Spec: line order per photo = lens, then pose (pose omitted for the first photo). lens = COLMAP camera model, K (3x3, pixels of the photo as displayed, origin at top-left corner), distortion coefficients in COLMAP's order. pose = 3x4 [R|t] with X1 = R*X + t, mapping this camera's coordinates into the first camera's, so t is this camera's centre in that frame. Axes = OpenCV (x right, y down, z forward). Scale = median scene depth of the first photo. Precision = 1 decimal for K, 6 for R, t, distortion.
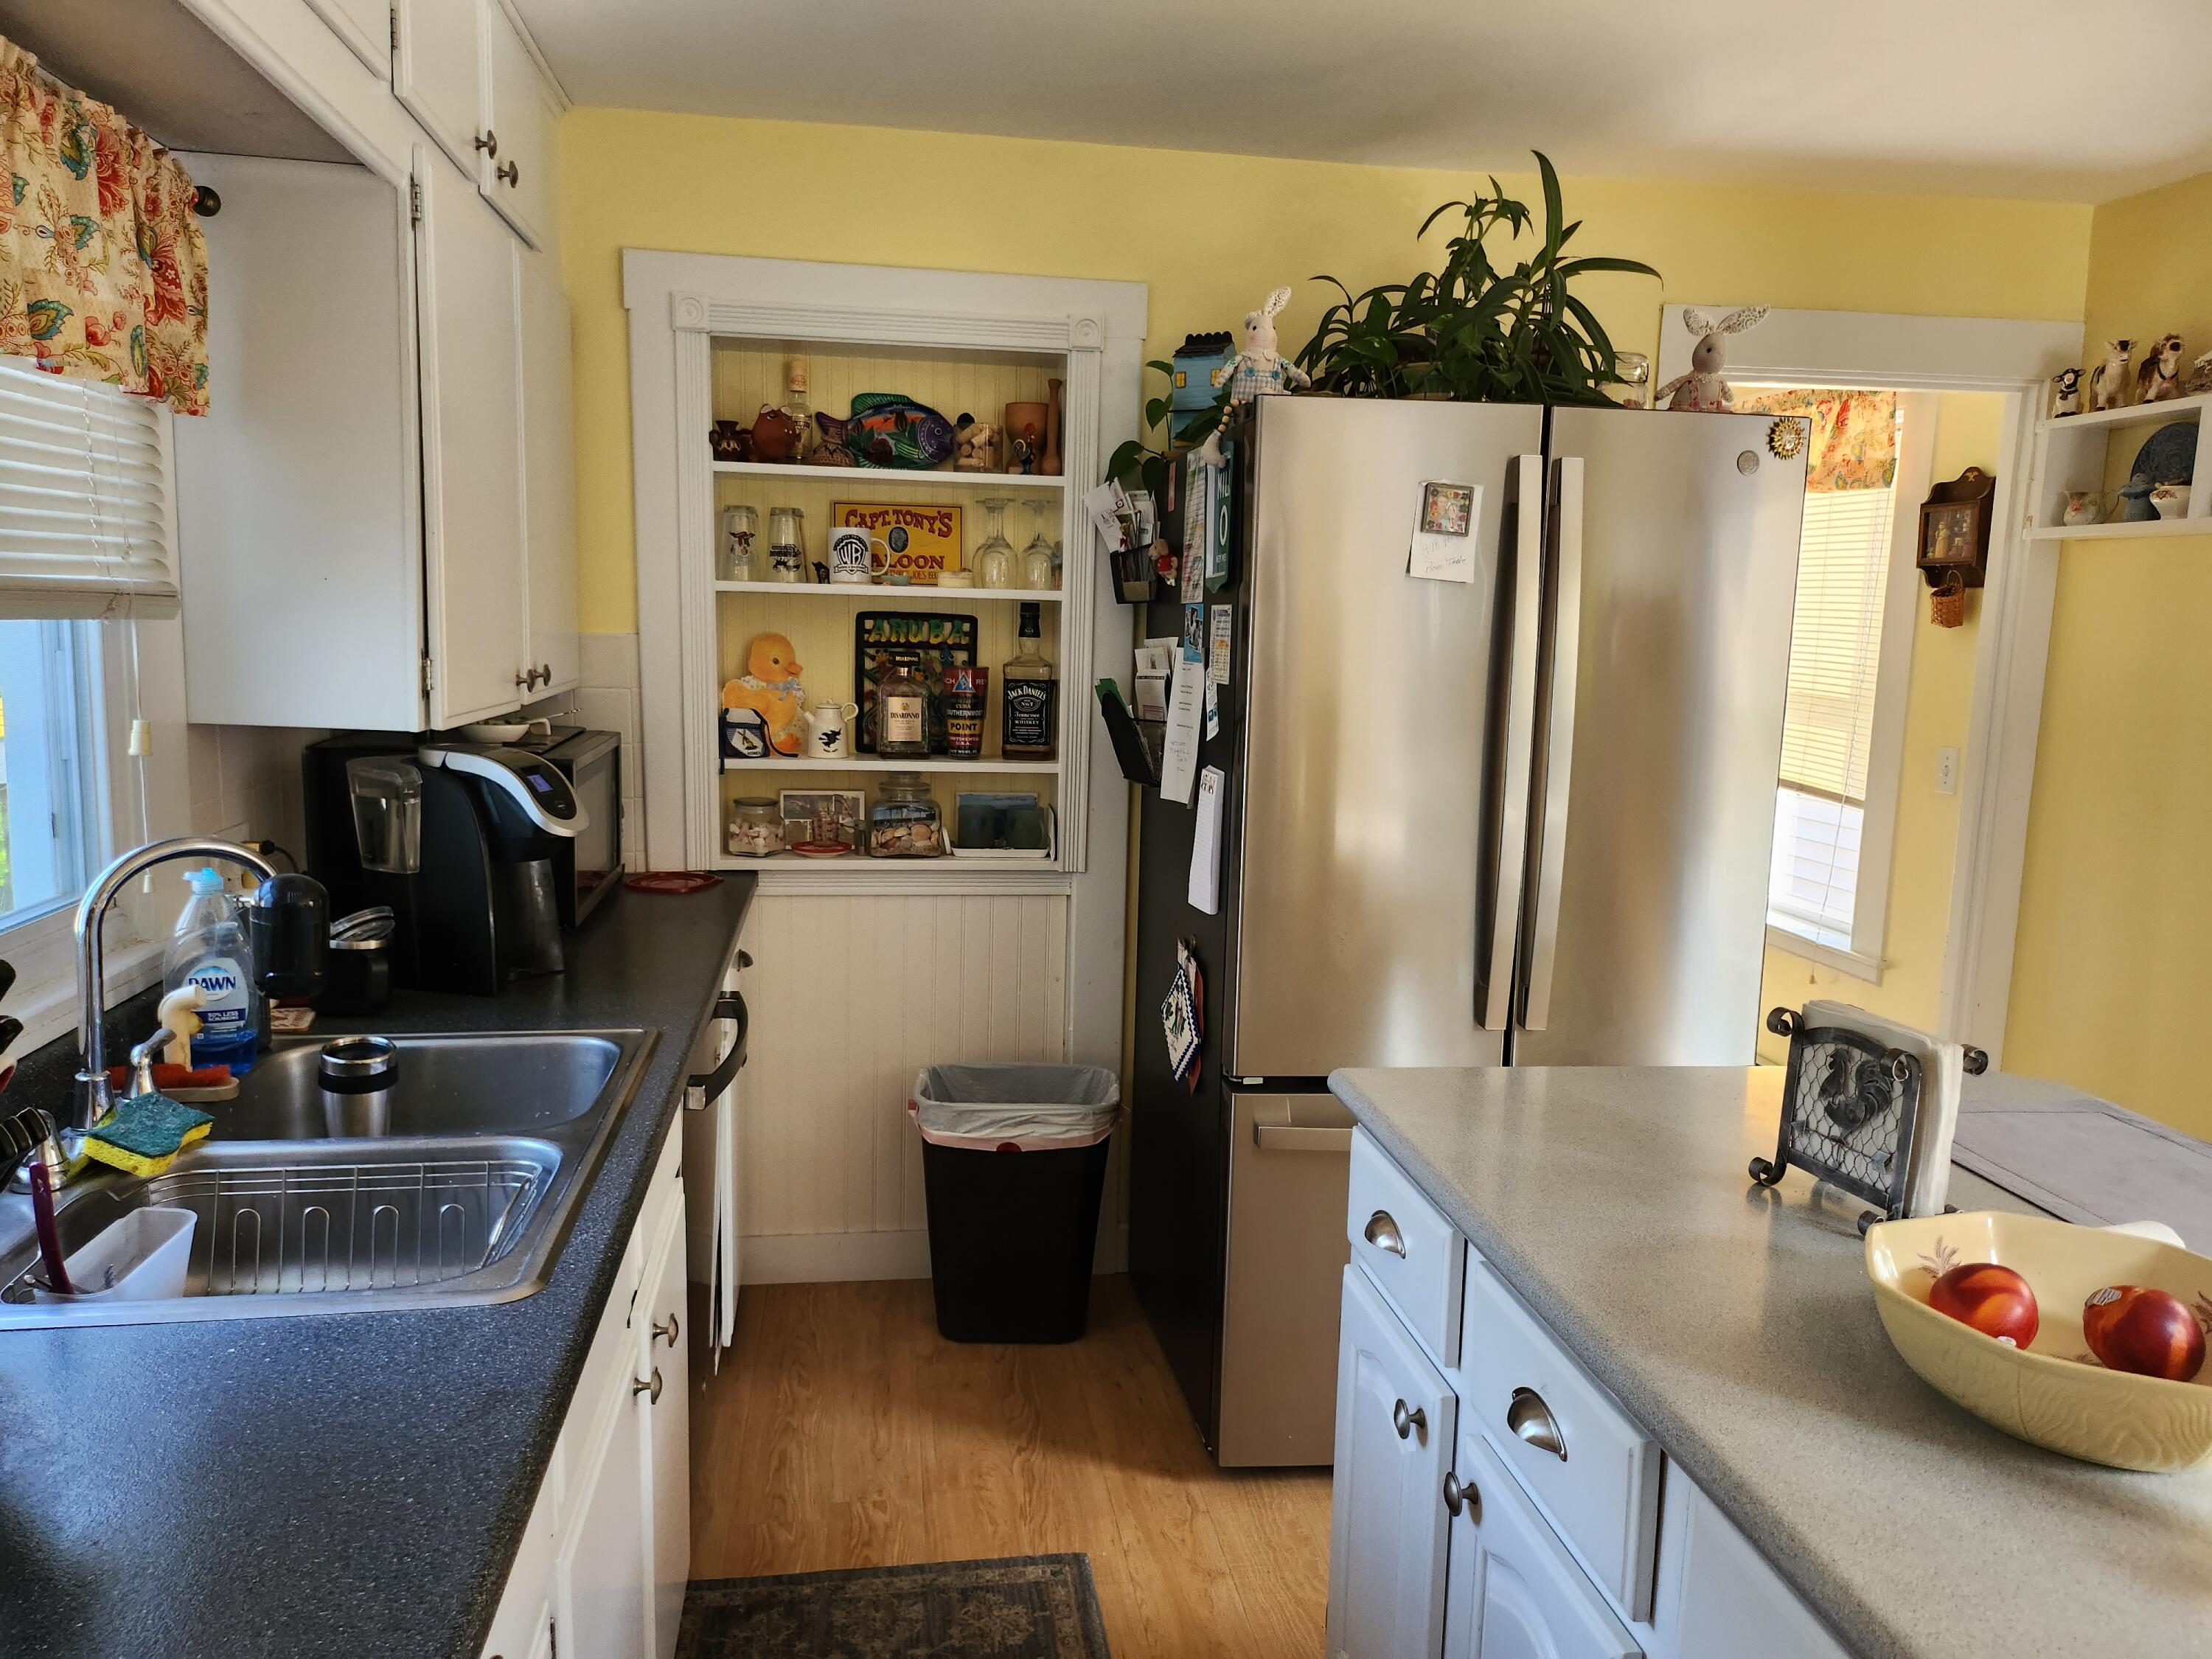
lens RADIAL K [[1556.4, 0, 1100.4], [0, 1556.4, 853.4], [0, 0, 1]] dist [0.074084, -0.062736]
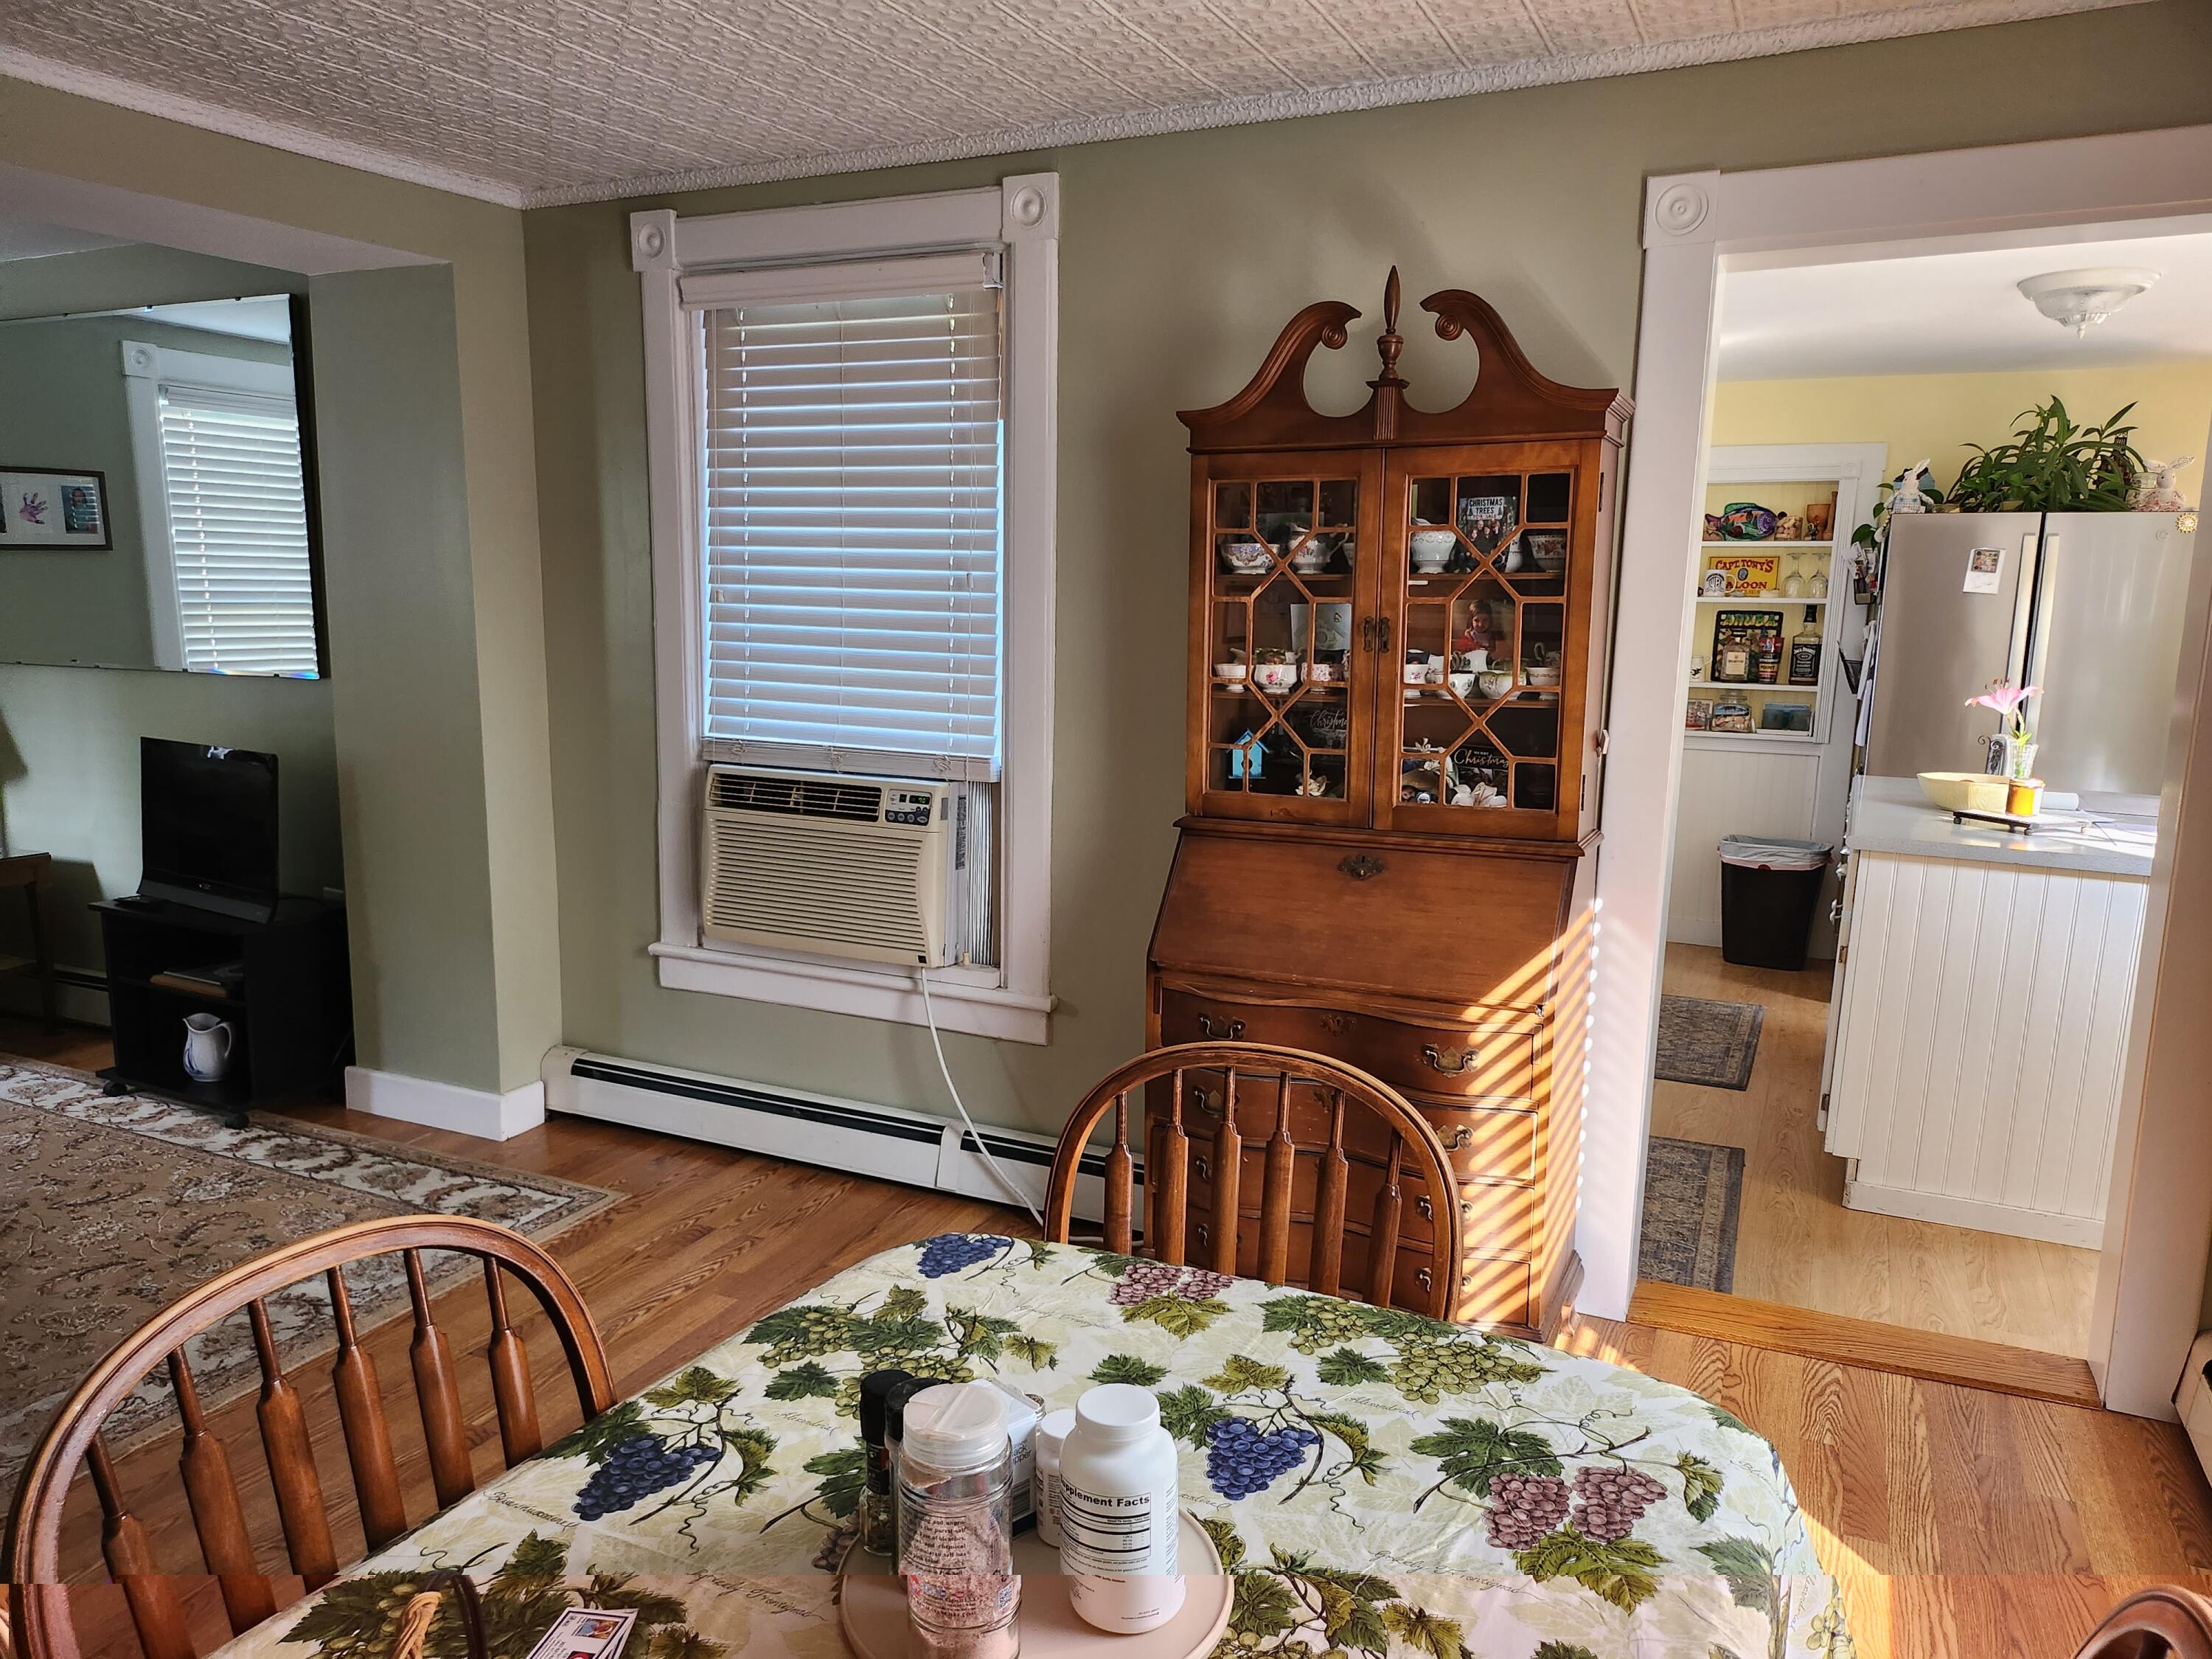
lens RADIAL K [[1533.9, 0, 1124.9], [0, 1533.9, 860.5], [0, 0, 1]] dist [0.055117, -0.001711]
pose [[0.836612, 0.085390, -0.541100, 0.323545], [-0.083493, 0.996112, 0.028103, 0.180670], [0.541396, 0.021667, 0.840489, -1.125287]]
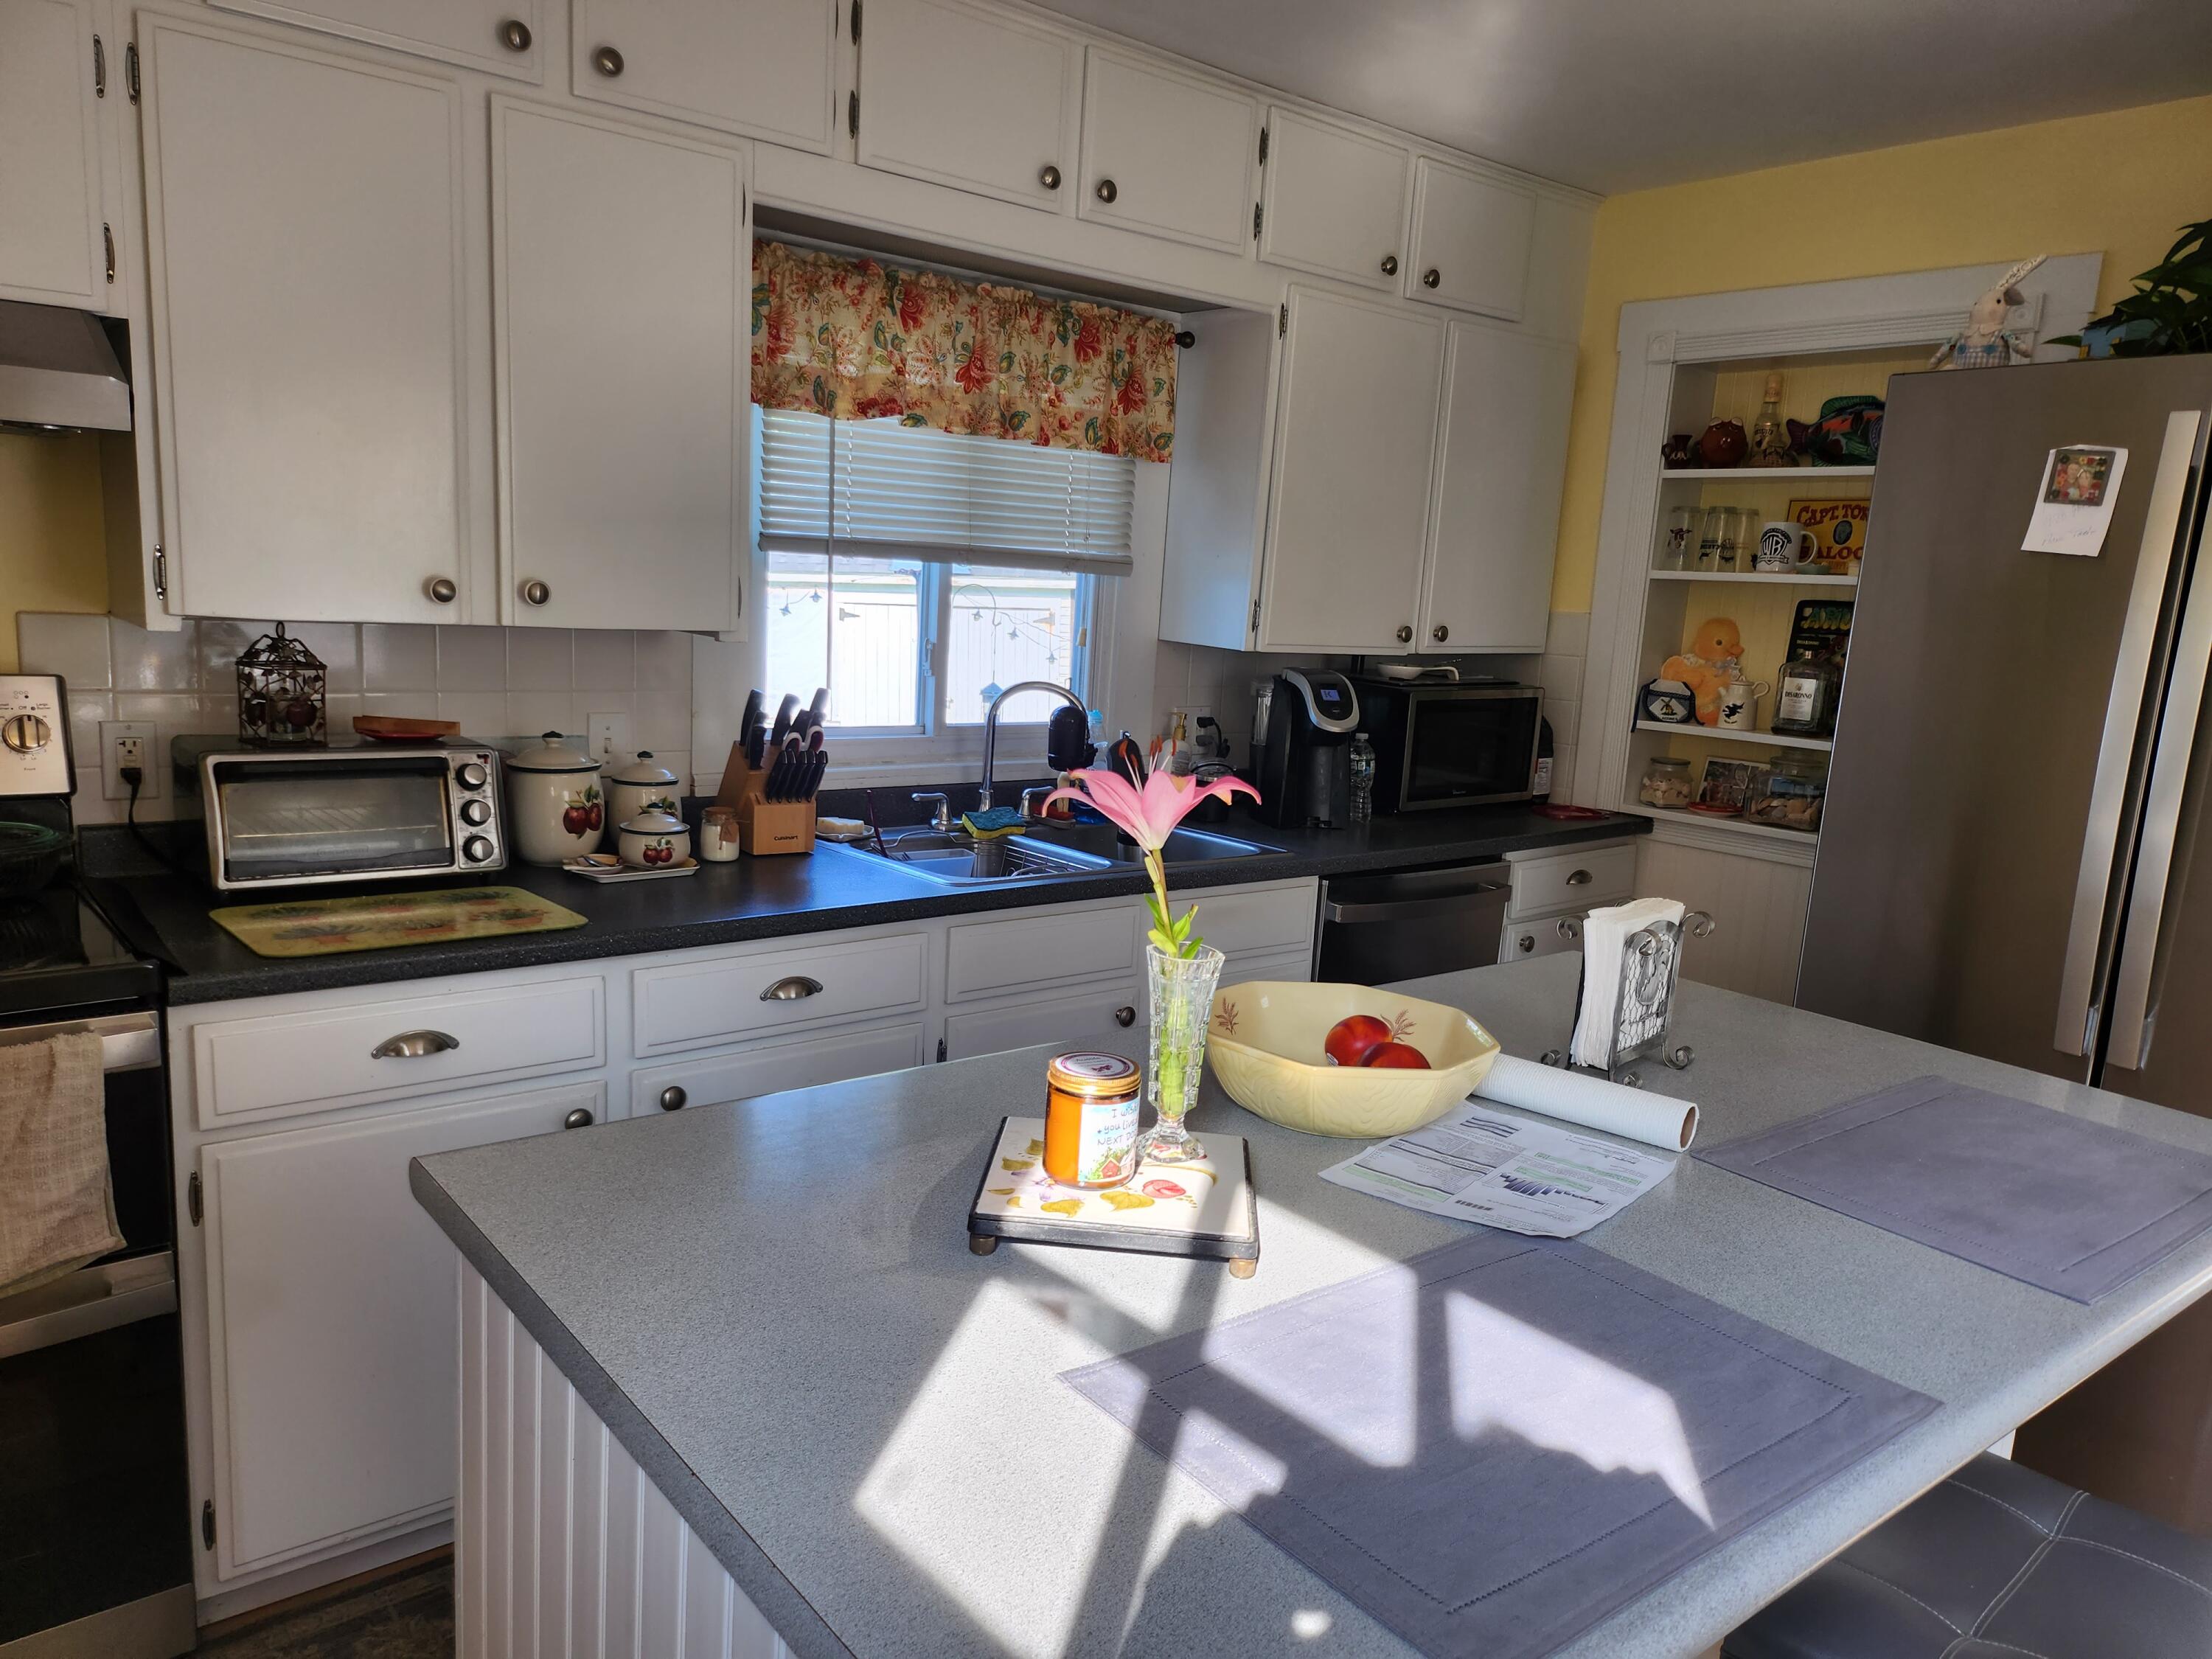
lens RADIAL K [[1556.4, 0, 1100.4], [0, 1556.4, 853.4], [0, 0, 1]] dist [0.074084, -0.062736]
pose [[0.520307, 0.154393, -0.839907, 0.553557], [-0.174312, 0.982016, 0.072532, 0.023516], [0.836000, 0.108666, 0.537862, 0.026522]]
